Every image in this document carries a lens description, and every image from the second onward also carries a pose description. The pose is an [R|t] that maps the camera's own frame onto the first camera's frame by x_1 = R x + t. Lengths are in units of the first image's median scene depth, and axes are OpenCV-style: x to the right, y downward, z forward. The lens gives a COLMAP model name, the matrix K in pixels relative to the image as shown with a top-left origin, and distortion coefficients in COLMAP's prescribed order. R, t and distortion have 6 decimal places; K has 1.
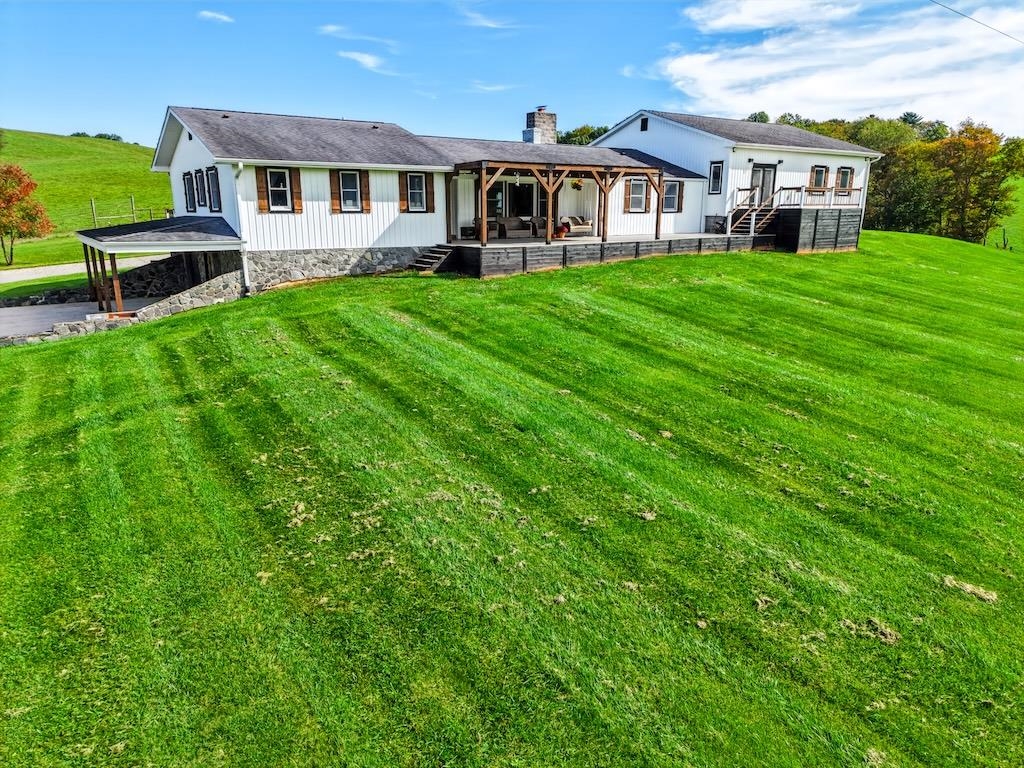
lens RADIAL K [[669.8, 0, 504.3], [0, 669.8, 390.3], [0, 0, 1]] dist [0.023697, -0.017341]
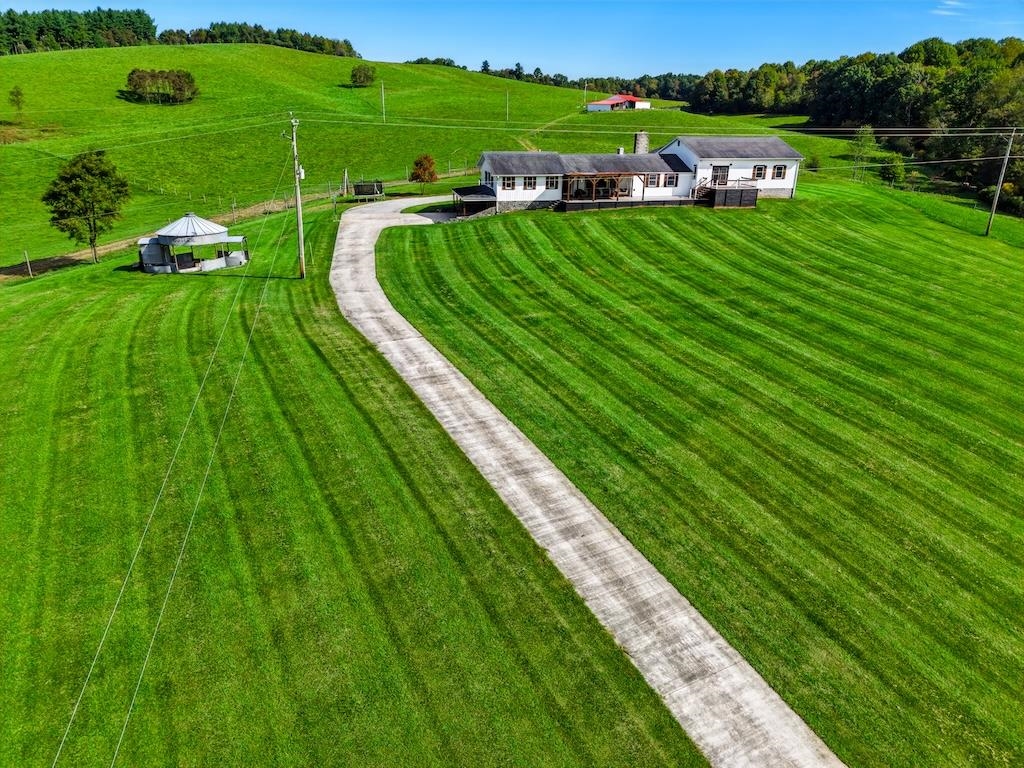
lens RADIAL K [[669.8, 0, 511.4], [0, 669.8, 377.8], [0, 0, 1]] dist [0.023697, -0.017341]
pose [[0.917335, 0.152021, -0.367949, 0.953401], [-0.111970, 0.985435, 0.127988, 0.212010], [0.382046, -0.076209, 0.920996, -1.947788]]
